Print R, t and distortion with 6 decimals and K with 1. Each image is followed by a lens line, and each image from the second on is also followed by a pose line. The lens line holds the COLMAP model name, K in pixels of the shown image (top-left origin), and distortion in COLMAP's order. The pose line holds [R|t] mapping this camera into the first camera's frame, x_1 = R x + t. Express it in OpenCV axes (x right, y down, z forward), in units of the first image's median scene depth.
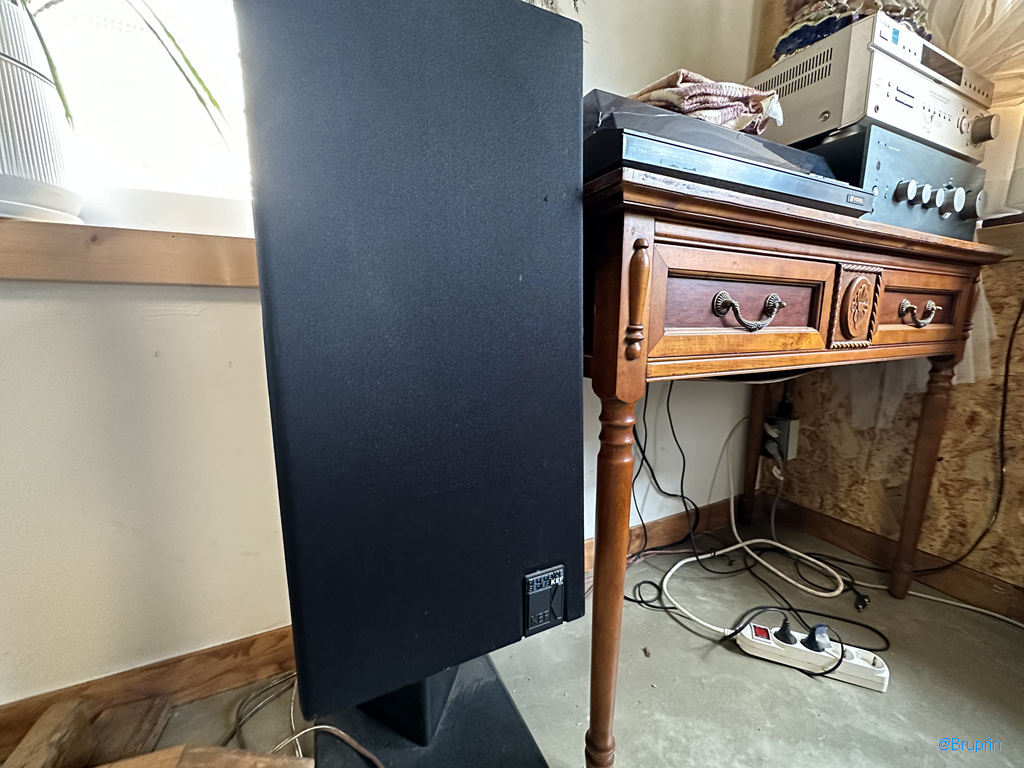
lens RADIAL K [[404.2, 0, 507.2], [0, 404.2, 387.2], [0, 0, 1]] dist [-0.002968, 0.000220]
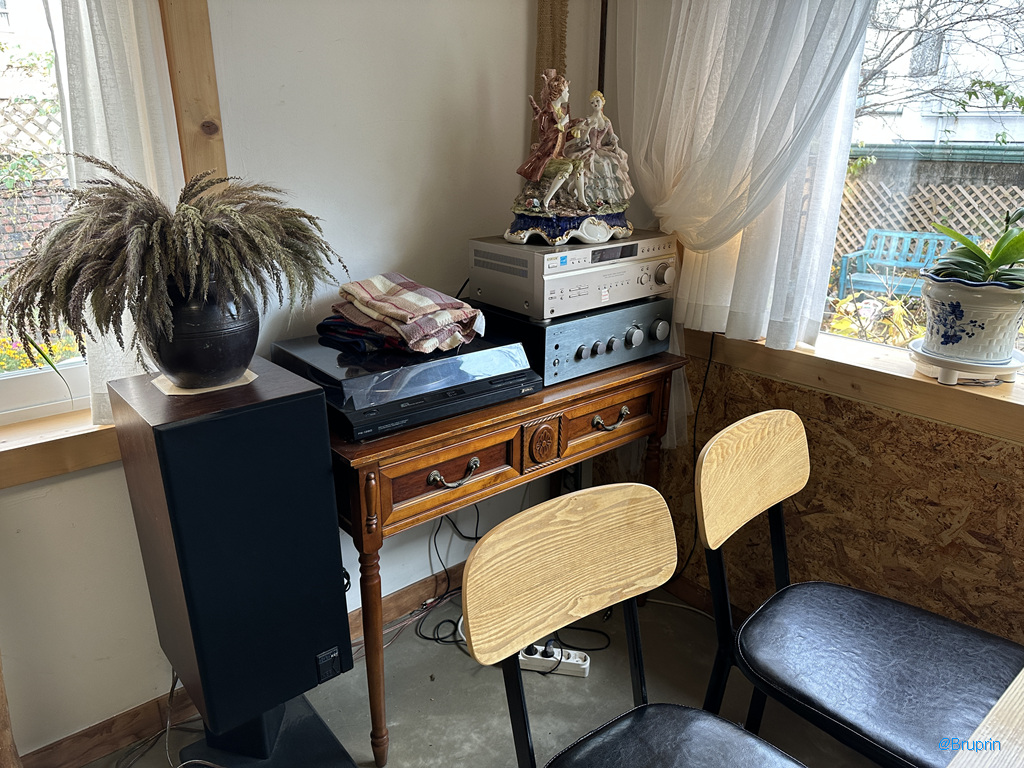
lens RADIAL K [[722.1, 0, 496.9], [0, 722.1, 385.5], [0, 0, 1]] dist [0.004482, 0.000787]
pose [[0.972196, -0.071939, 0.222846, 0.107377], [0.032136, 0.983625, 0.177337, -0.766438], [-0.231954, -0.165245, 0.958588, -1.275794]]
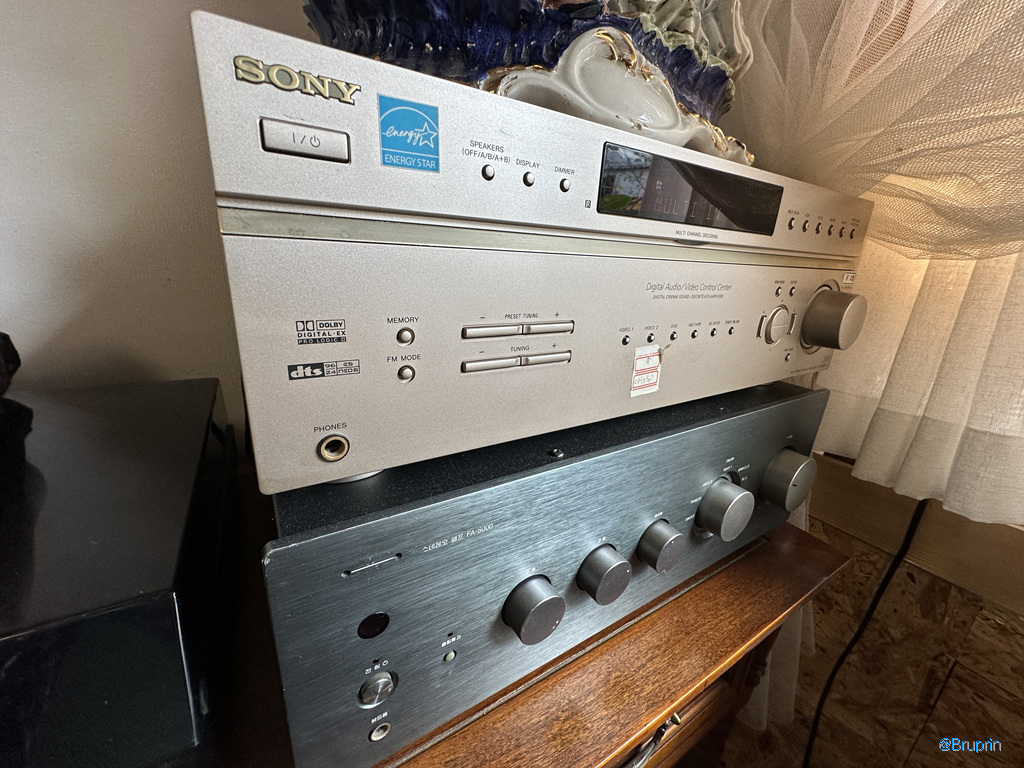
lens RADIAL K [[404.2, 0, 507.2], [0, 404.2, 387.2], [0, 0, 1]] dist [-0.002968, 0.000220]
pose [[0.993814, 0.026966, 0.107735, 0.852684], [-0.042201, 0.989005, 0.141734, -0.654582], [-0.102728, -0.145404, 0.984025, 0.643092]]
